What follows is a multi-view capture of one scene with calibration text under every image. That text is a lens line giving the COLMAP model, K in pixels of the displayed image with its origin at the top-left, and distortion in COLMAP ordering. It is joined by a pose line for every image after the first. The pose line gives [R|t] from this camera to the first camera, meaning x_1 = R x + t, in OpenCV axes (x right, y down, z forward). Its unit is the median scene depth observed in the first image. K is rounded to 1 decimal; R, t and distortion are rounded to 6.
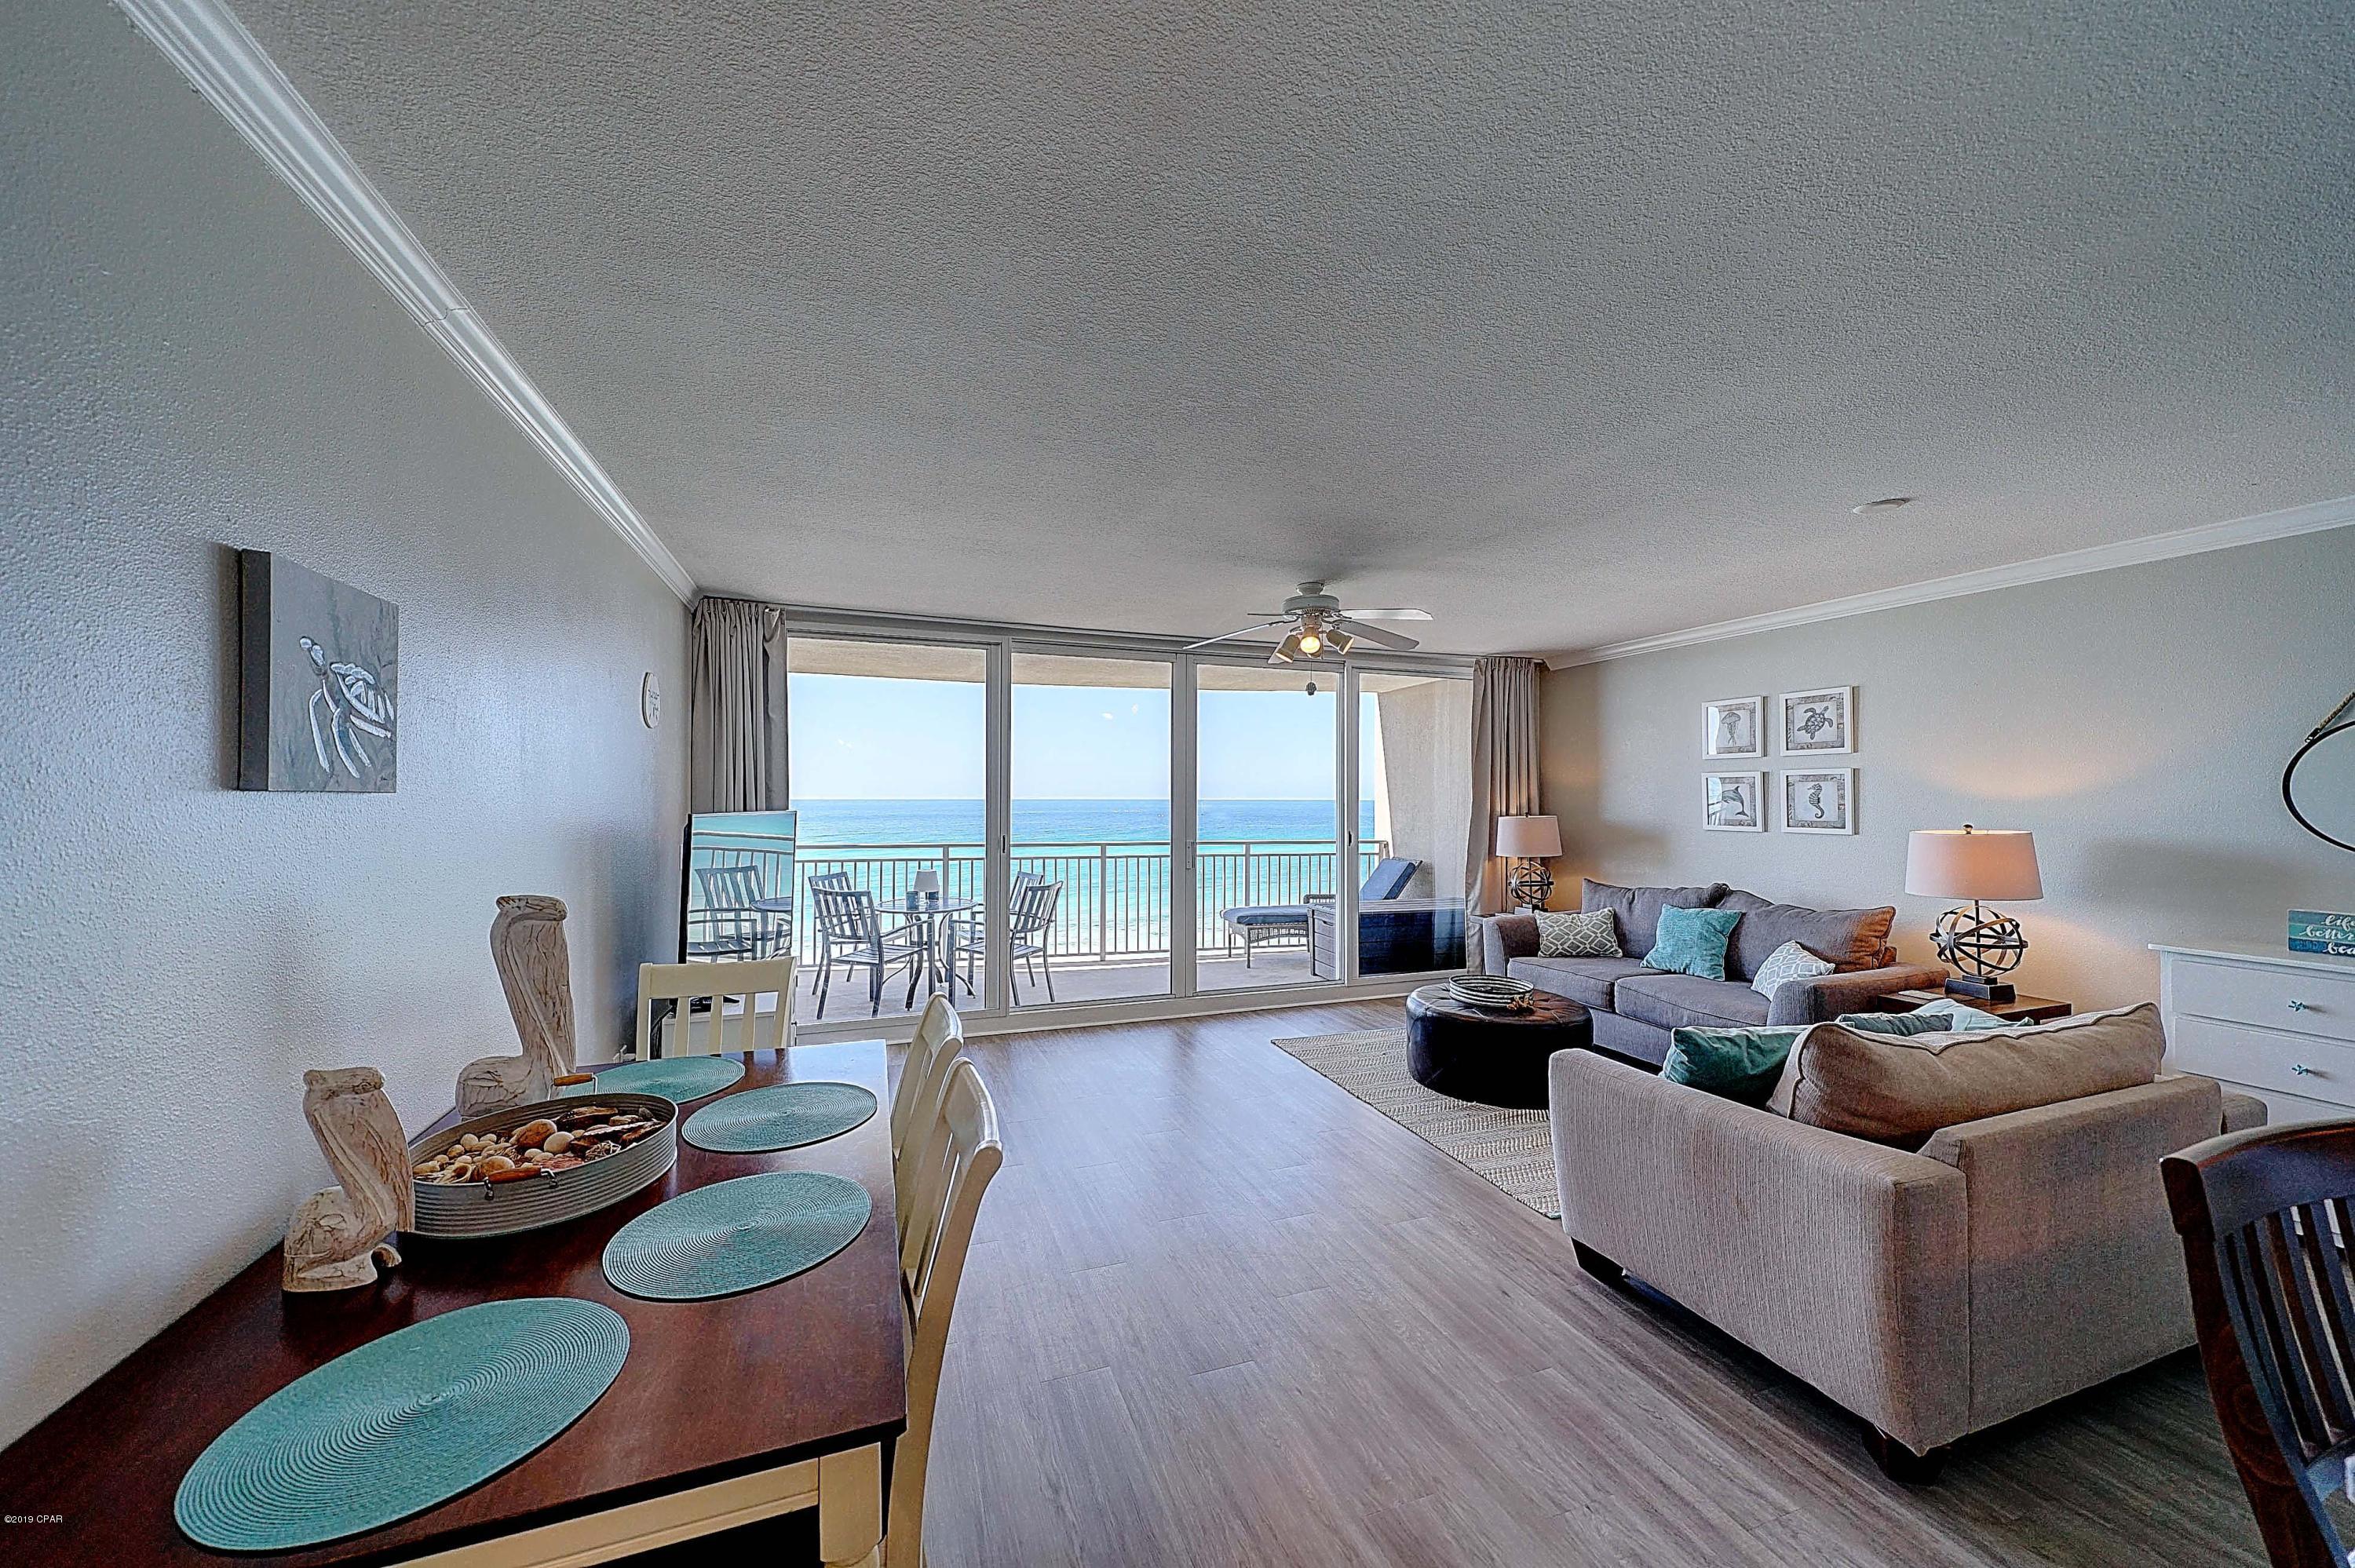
lens RADIAL K [[824.0, 0, 1154.3], [0, 824.0, 780.5], [0, 0, 1]] dist [0.006378, -0.000070]
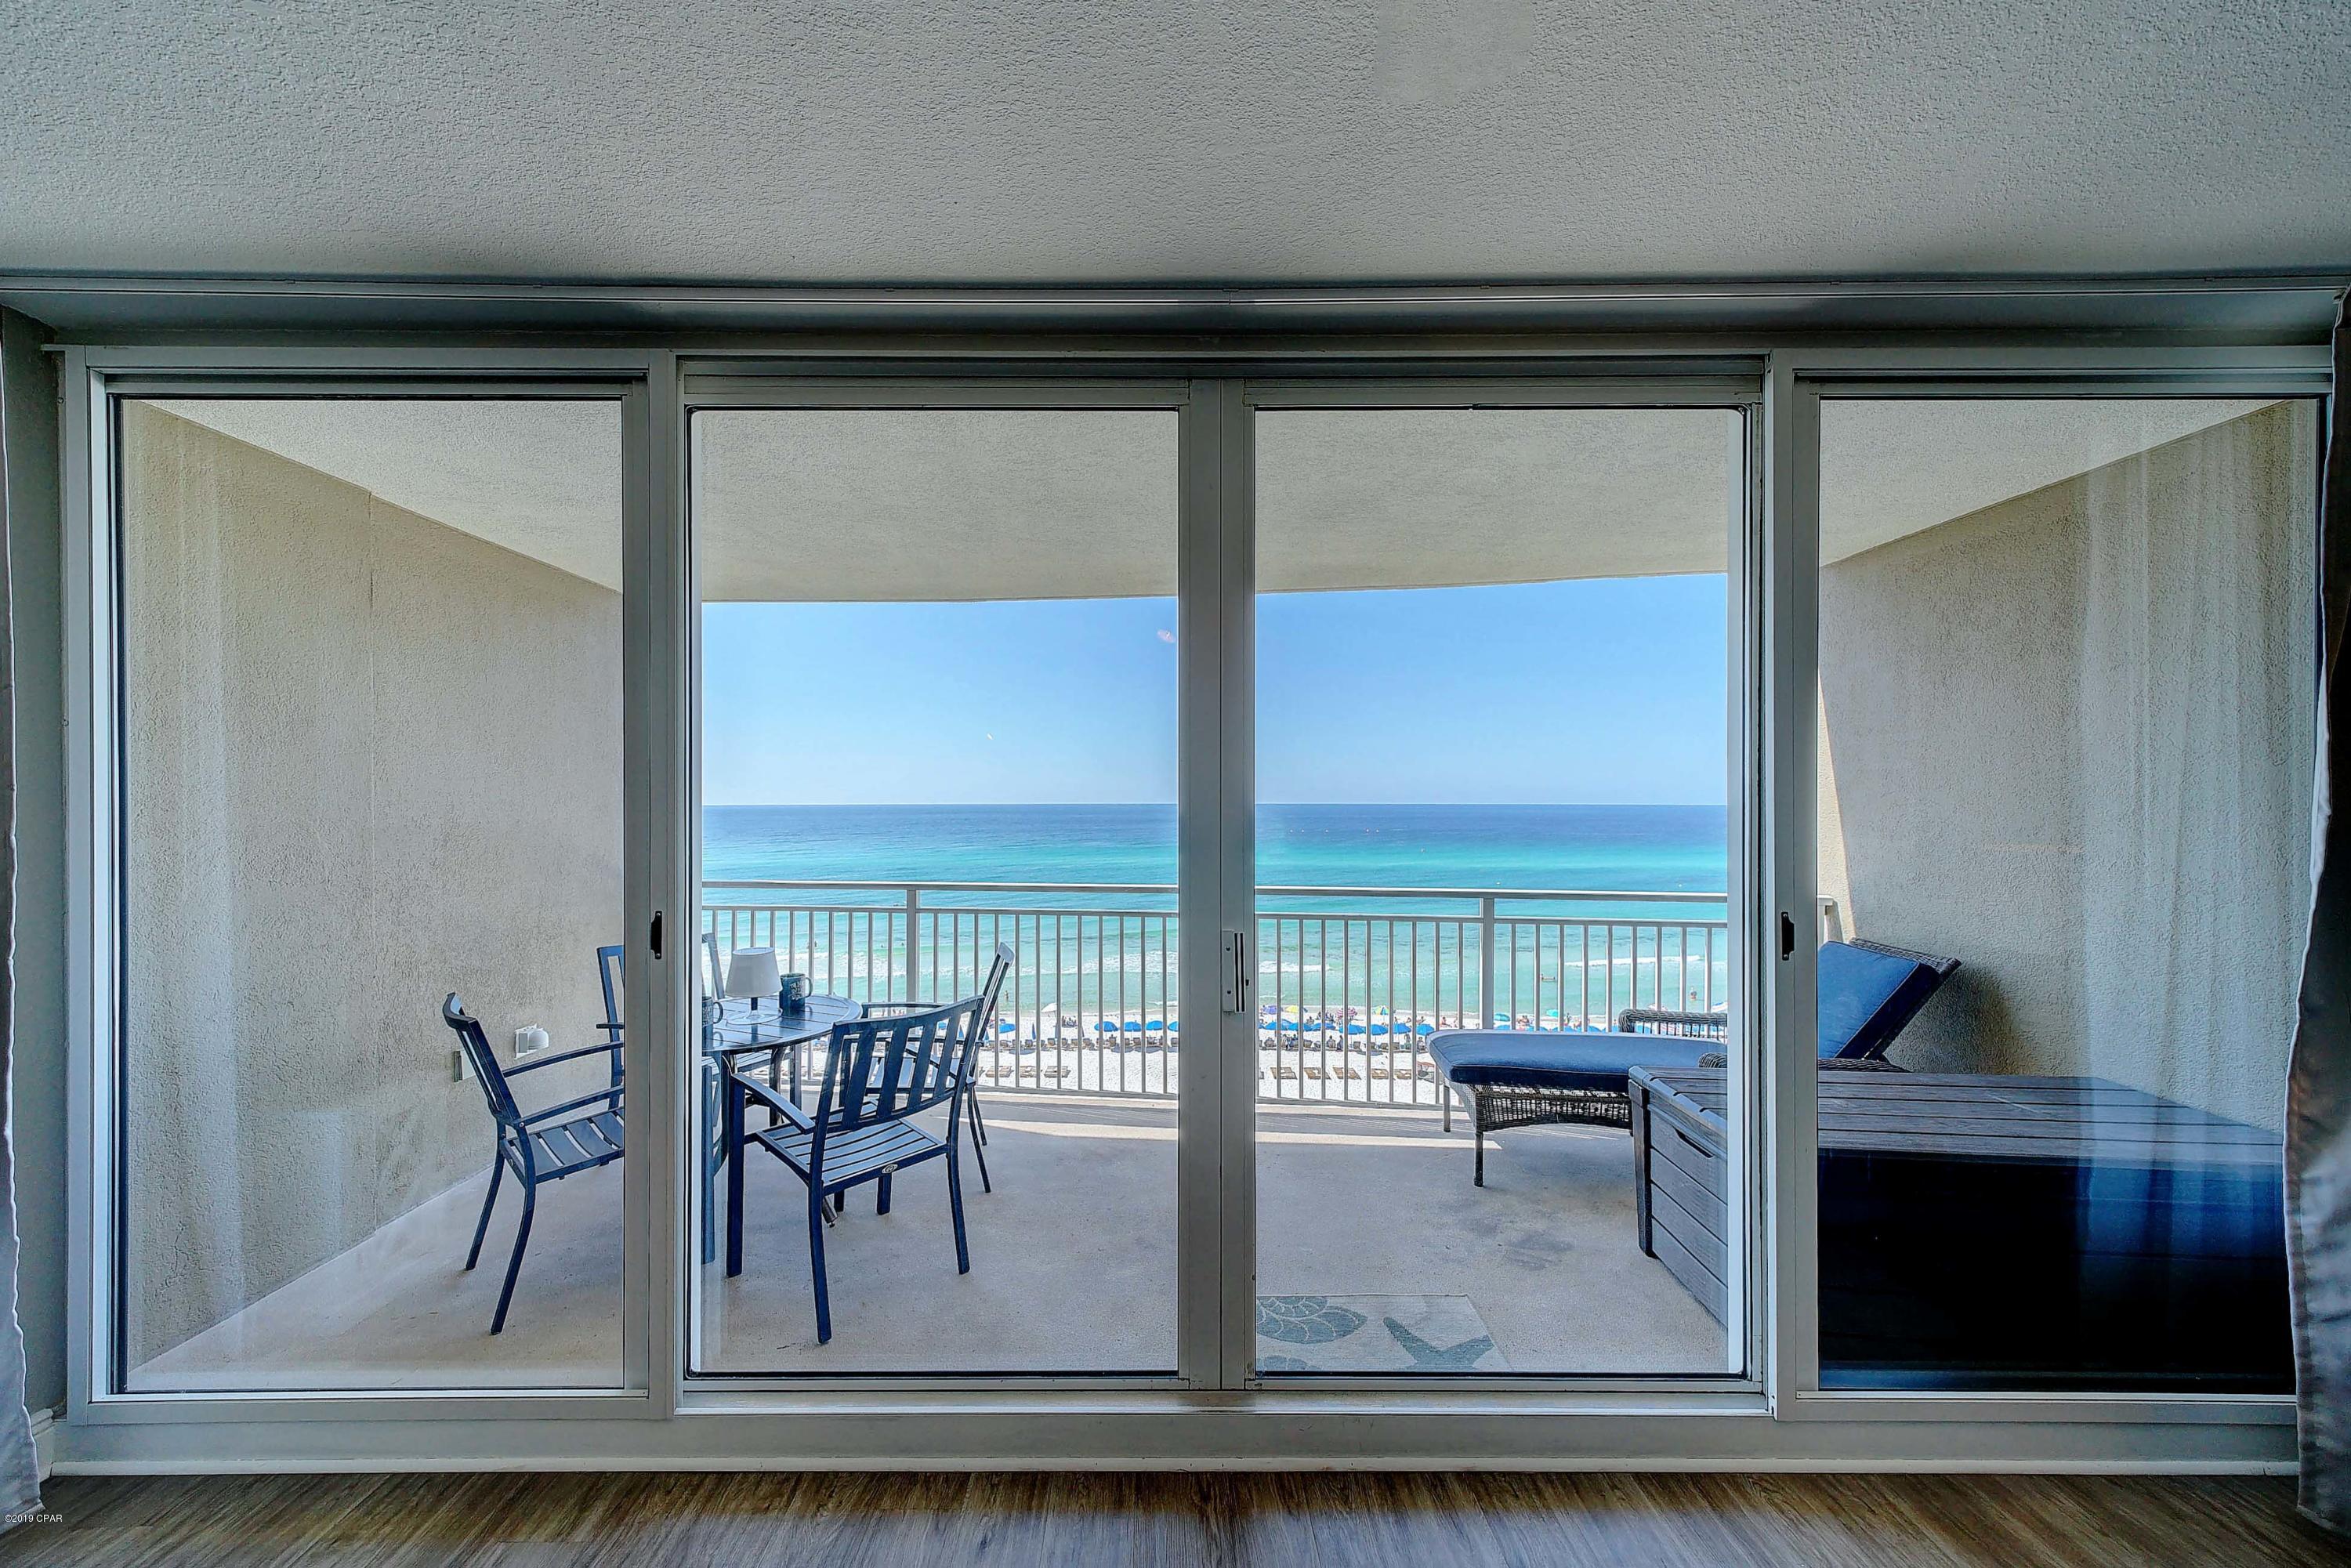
lens RADIAL K [[822.7, 0, 1152.3], [0, 822.7, 780.5], [0, 0, 1]] dist [0.006378, -0.000070]
pose [[0.943970, -0.005393, -0.329989, 0.095822], [0.002004, 0.999942, -0.010612, 0.011940], [0.330027, 0.009356, 0.943925, 0.522678]]
